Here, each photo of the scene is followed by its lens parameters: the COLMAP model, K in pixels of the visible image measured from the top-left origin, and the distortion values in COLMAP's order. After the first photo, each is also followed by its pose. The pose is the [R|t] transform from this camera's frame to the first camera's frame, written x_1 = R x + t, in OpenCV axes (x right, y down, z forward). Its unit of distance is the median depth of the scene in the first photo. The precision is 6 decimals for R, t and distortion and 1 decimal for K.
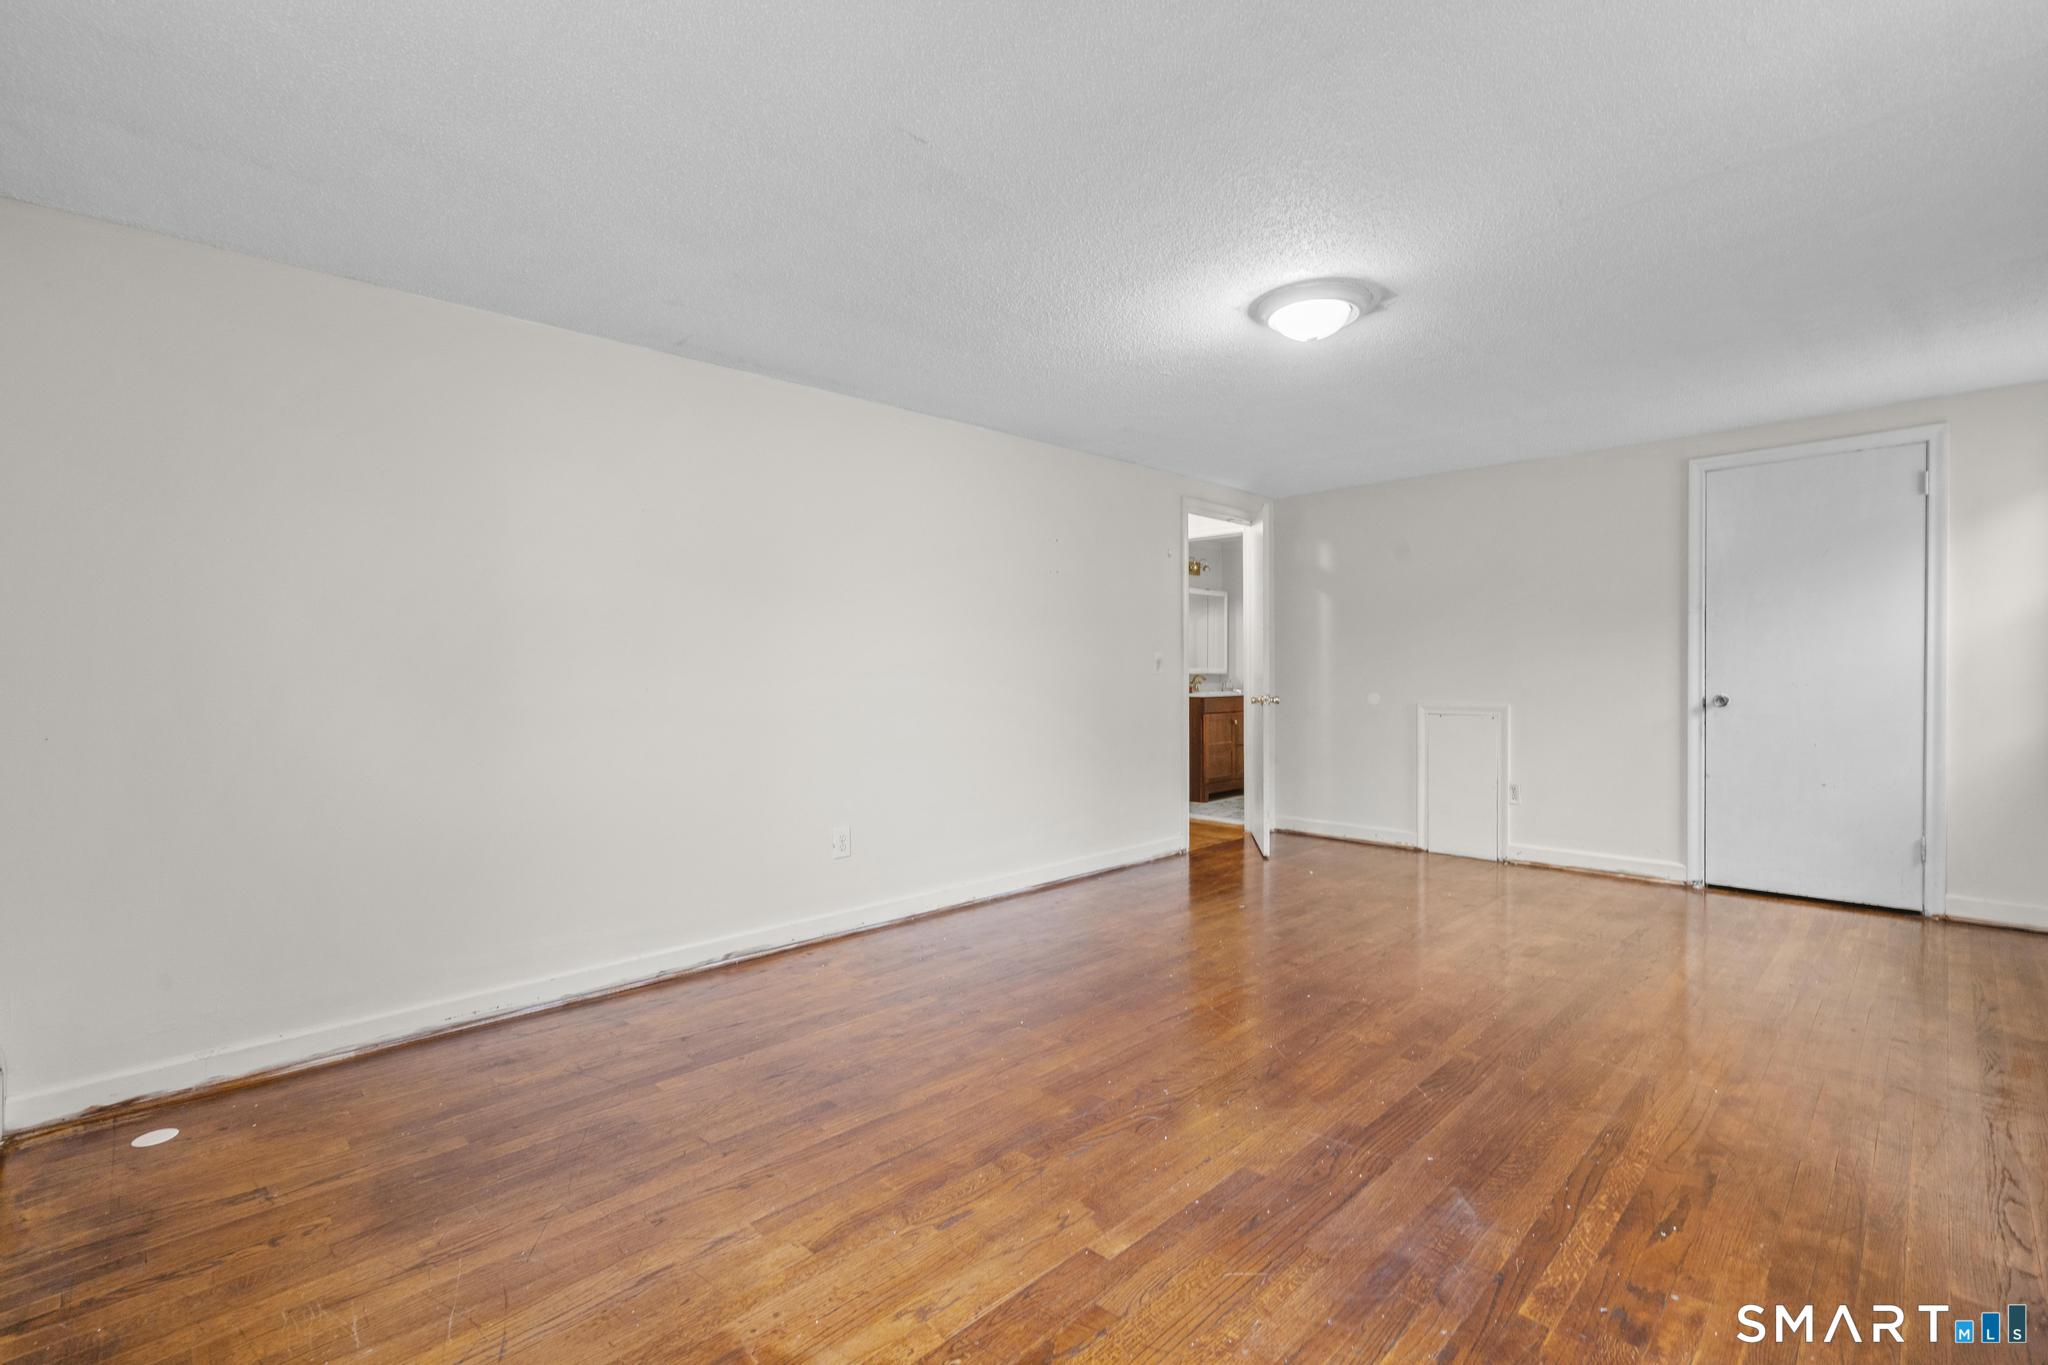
lens RADIAL K [[919.7, 0, 1025.6], [0, 919.7, 680.8], [0, 0, 1]] dist [0.002861, 0.000297]
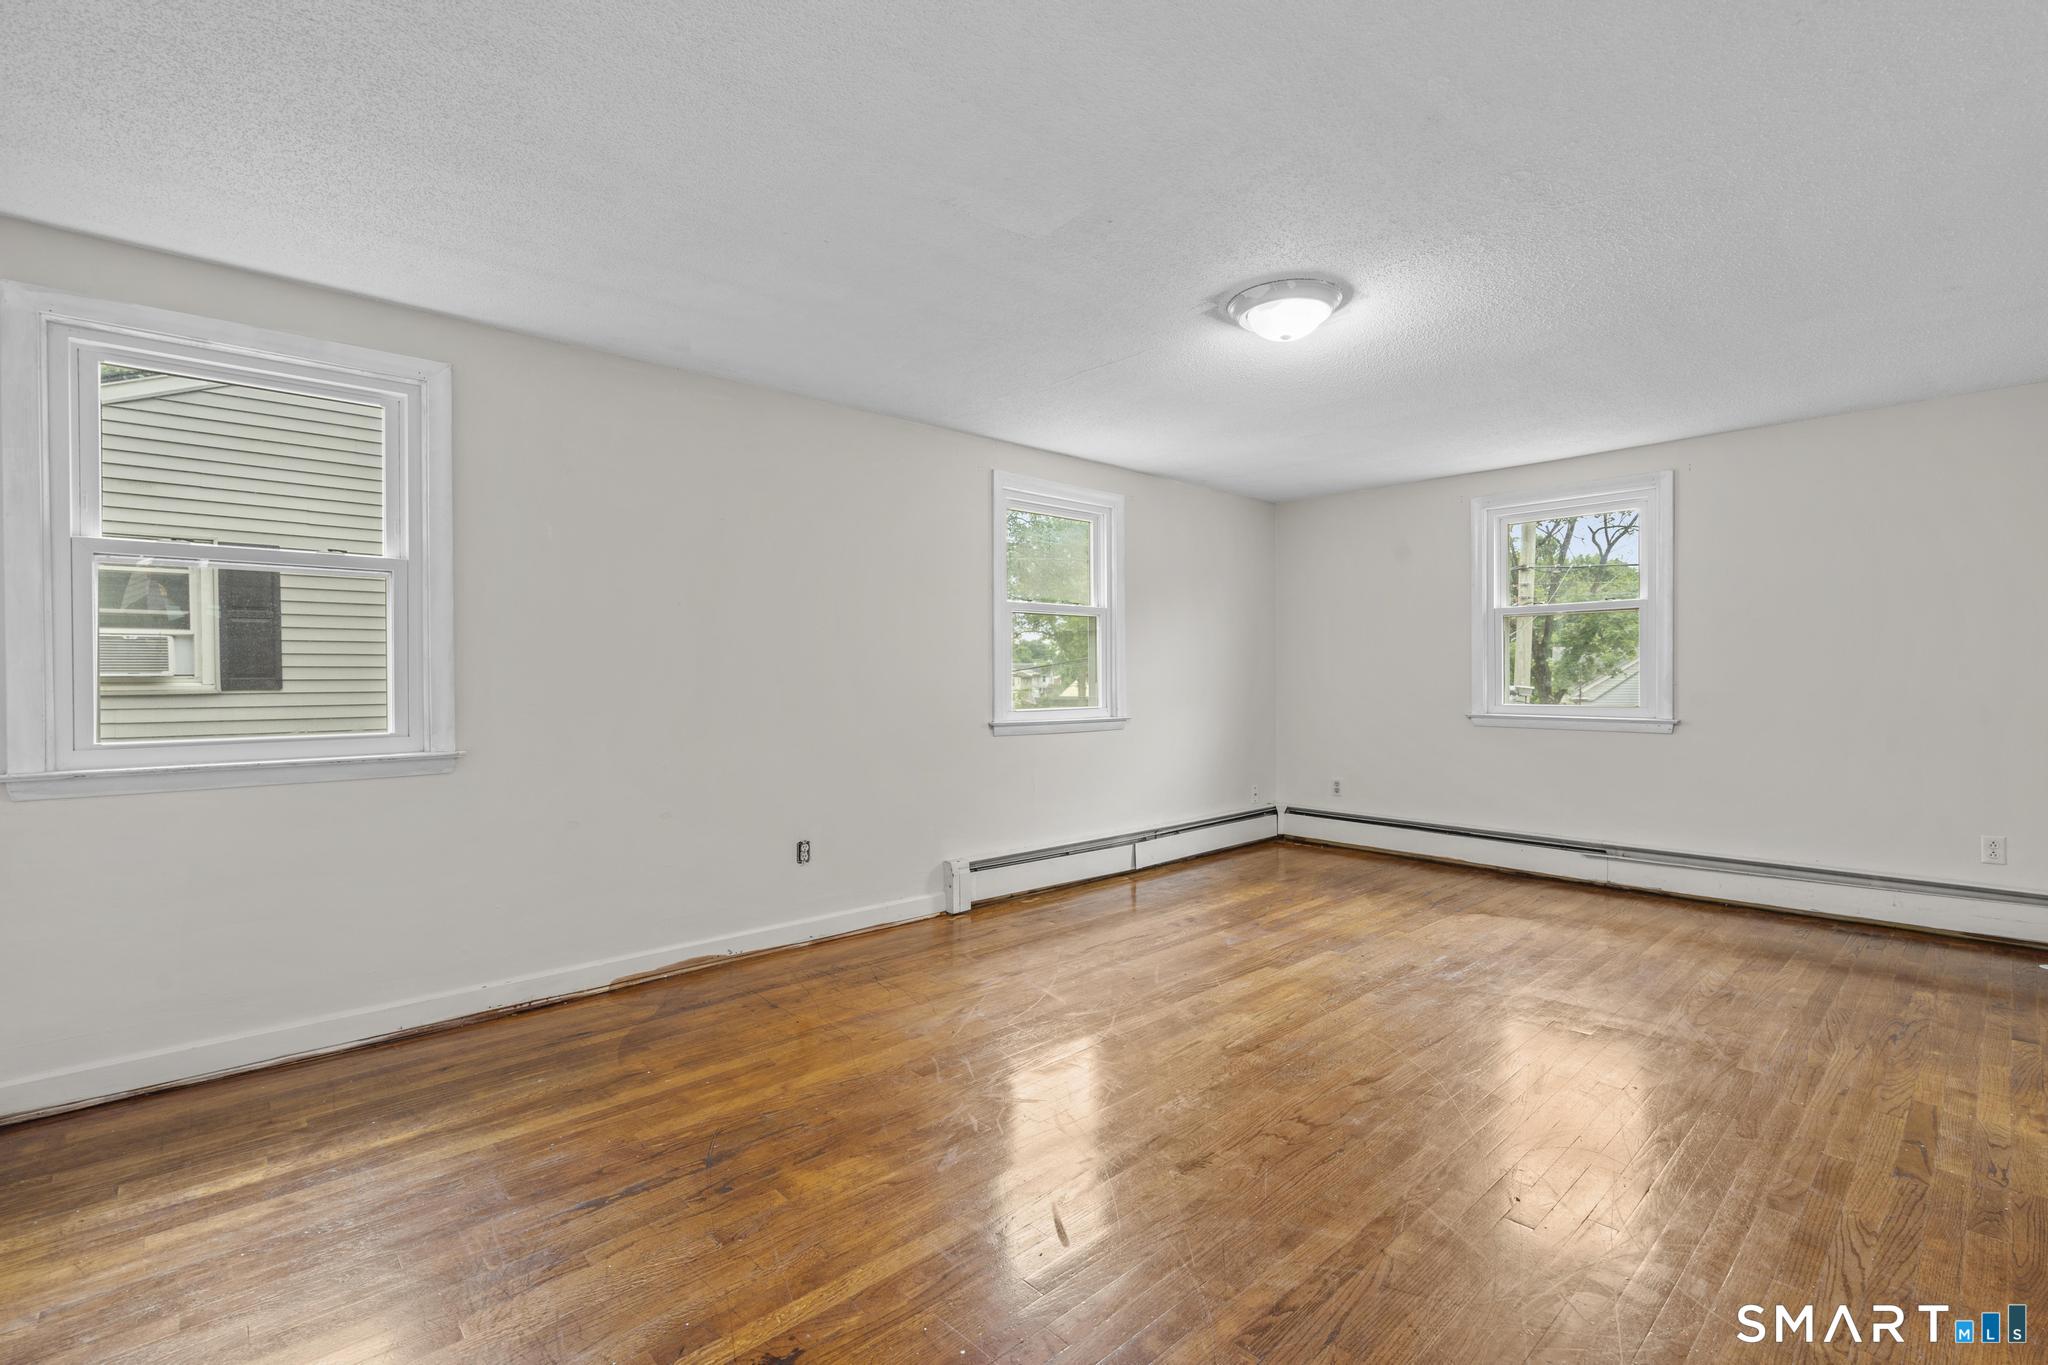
lens RADIAL K [[919.7, 0, 1020.6], [0, 919.7, 676.7], [0, 0, 1]] dist [0.002861, 0.000297]
pose [[-0.999057, 0.009498, 0.042360, 0.717899], [0.010115, 0.999845, 0.014382, -0.039648], [-0.042217, 0.014796, -0.998999, 2.578380]]
